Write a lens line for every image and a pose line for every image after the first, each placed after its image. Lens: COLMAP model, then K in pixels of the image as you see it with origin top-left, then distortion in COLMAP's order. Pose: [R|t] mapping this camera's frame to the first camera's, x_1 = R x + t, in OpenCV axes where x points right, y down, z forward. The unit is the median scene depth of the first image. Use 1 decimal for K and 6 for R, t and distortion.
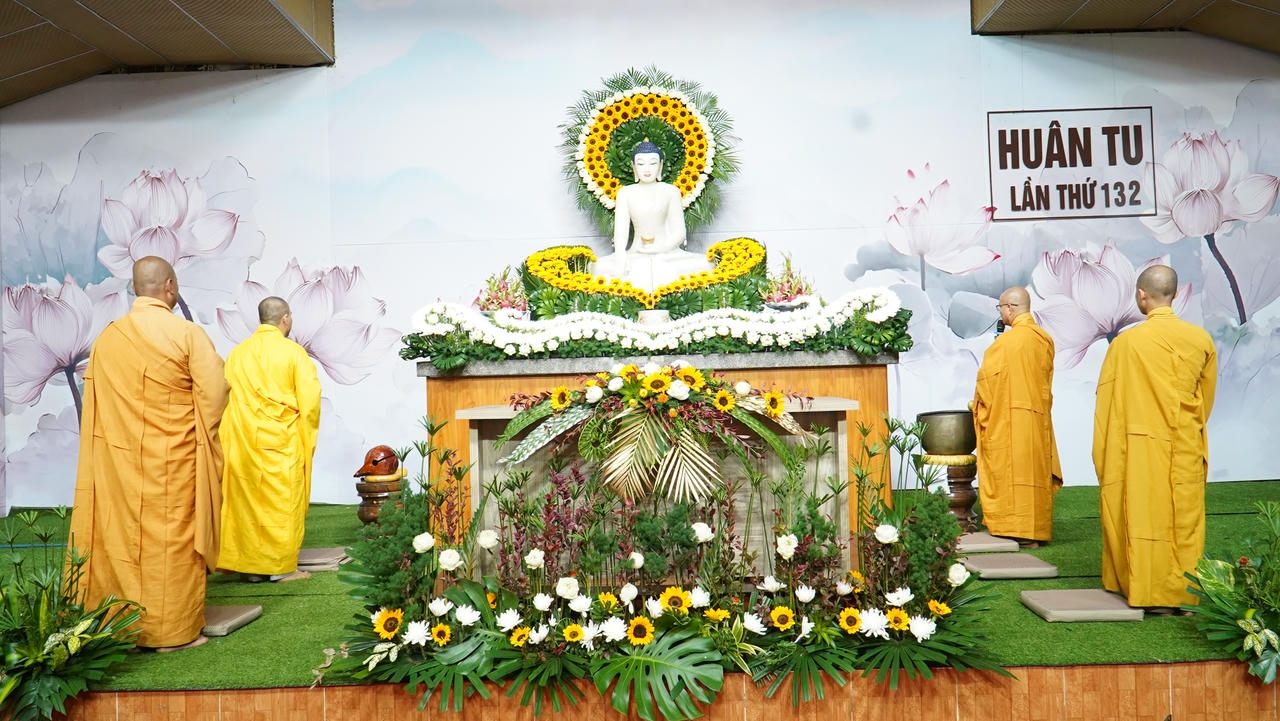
lens RADIAL K [[1010.2, 0, 640.0], [0, 1010.2, 360.5], [0, 0, 1]] dist [-0.008343, -0.006365]
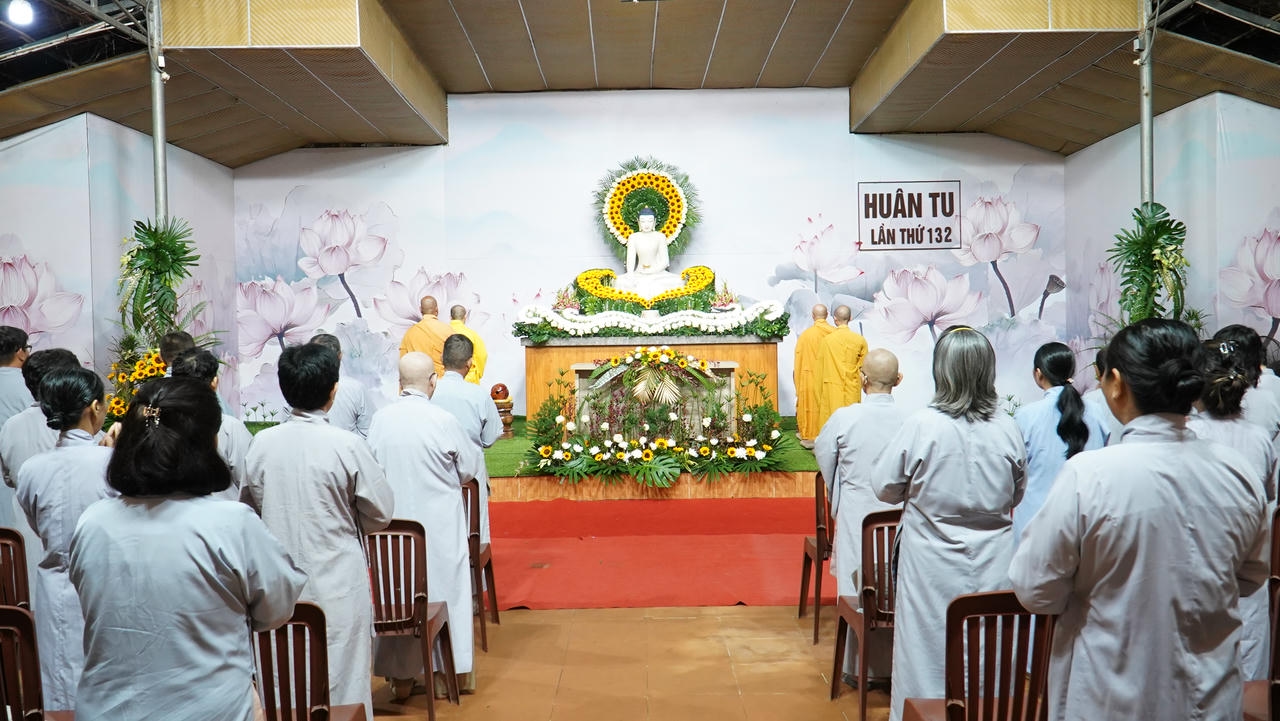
lens RADIAL K [[1010.2, 0, 640.0], [0, 1010.2, 360.5], [0, 0, 1]] dist [-0.008343, -0.006365]
pose [[0.999775, 0.012397, 0.017190, -0.033421], [-0.013189, 0.998821, 0.046721, -0.043004], [-0.016591, -0.046938, 0.998760, -0.775818]]
